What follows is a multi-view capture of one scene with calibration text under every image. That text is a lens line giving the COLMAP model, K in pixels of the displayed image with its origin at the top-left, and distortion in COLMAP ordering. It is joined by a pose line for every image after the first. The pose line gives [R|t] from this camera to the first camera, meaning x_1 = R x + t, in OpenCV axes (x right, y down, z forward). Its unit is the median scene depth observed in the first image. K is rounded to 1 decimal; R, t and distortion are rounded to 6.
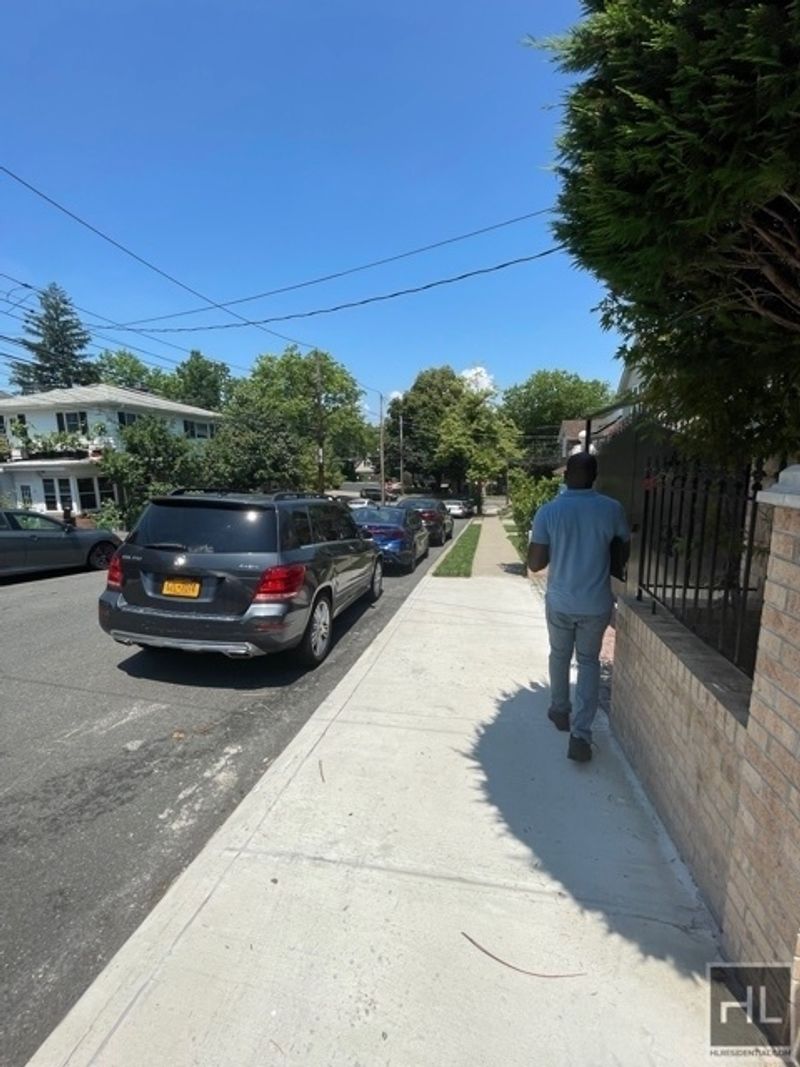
lens RADIAL K [[436.8, 0, 399.1], [0, 436.8, 533.9], [0, 0, 1]] dist [0.000243, -0.000569]
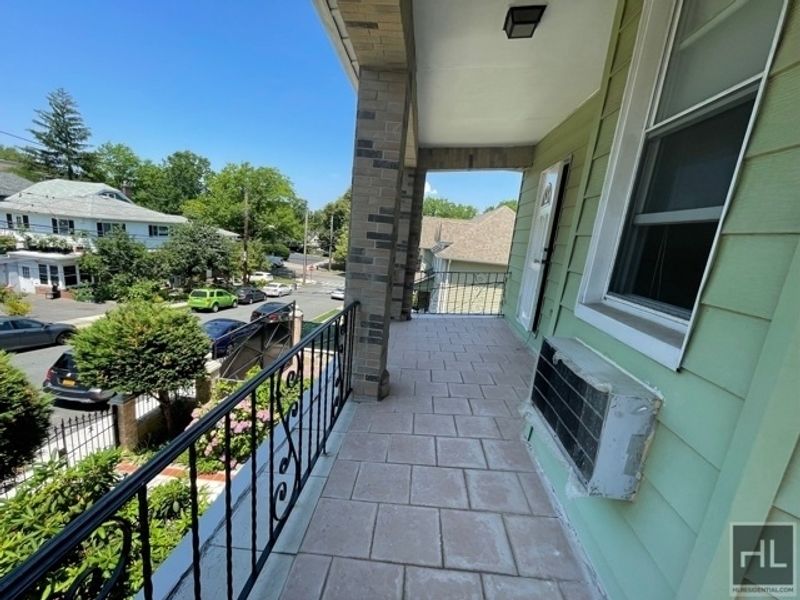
lens RADIAL K [[327.5, 0, 401.0], [0, 327.5, 300.8], [0, 0, 1]] dist [0.000243, -0.000569]
pose [[0.985266, 0.088686, 0.146238, 0.247869], [-0.094213, 0.995060, 0.031298, -0.126911], [-0.142740, -0.044614, 0.988754, -0.285984]]
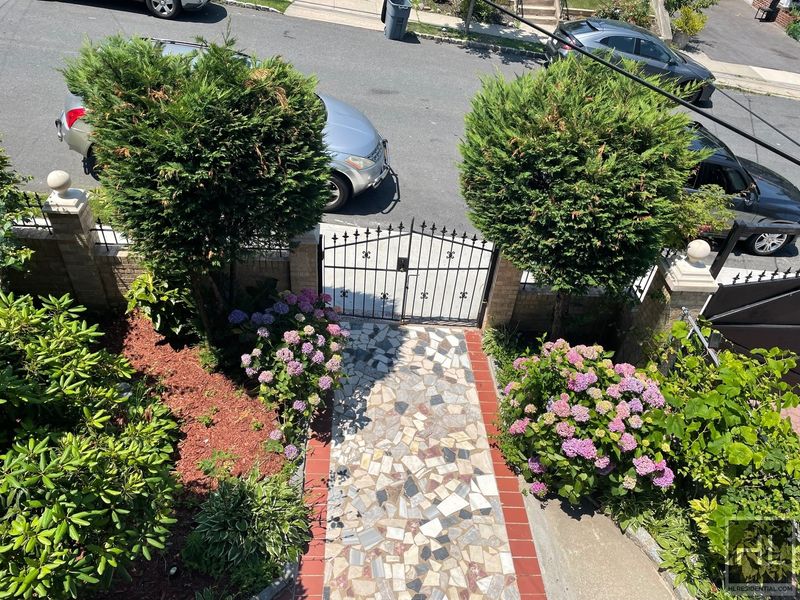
lens RADIAL K [[604.4, 0, 396.3], [0, 604.4, 288.9], [0, 0, 1]] dist [0.060288, -0.010458]
pose [[0.249338, 0.654734, -0.713551, 0.260558], [-0.236197, 0.755686, 0.610860, -0.151153], [0.939171, 0.016228, 0.343067, -0.112963]]
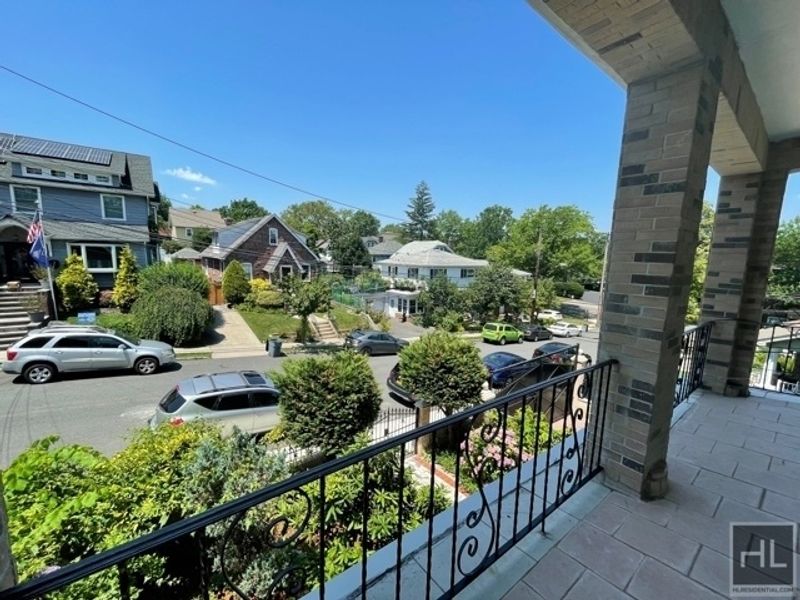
lens RADIAL K [[327.5, 0, 397.5], [0, 327.5, 301.0], [0, 0, 1]] dist [0.000243, -0.000569]
pose [[0.752225, 0.130963, -0.645760, 0.260187], [-0.148330, 0.988550, 0.027697, -0.131279], [0.641993, 0.074951, 0.763038, -0.281918]]
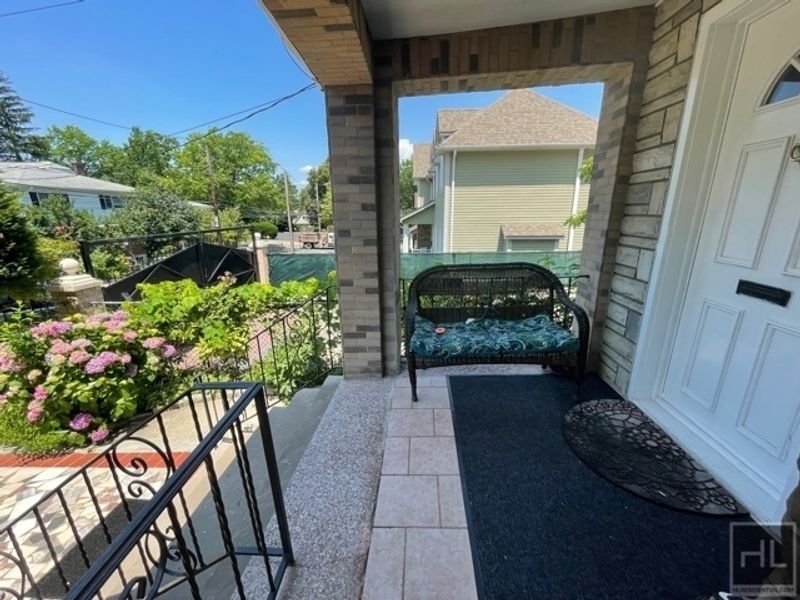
lens RADIAL K [[327.5, 0, 401.3], [0, 327.5, 301.3], [0, 0, 1]] dist [0.000243, -0.000569]
pose [[0.988983, -0.034521, 0.143947, 0.275361], [0.019546, 0.994367, 0.104176, -0.030908], [-0.146733, -0.100215, 0.984087, -0.143561]]
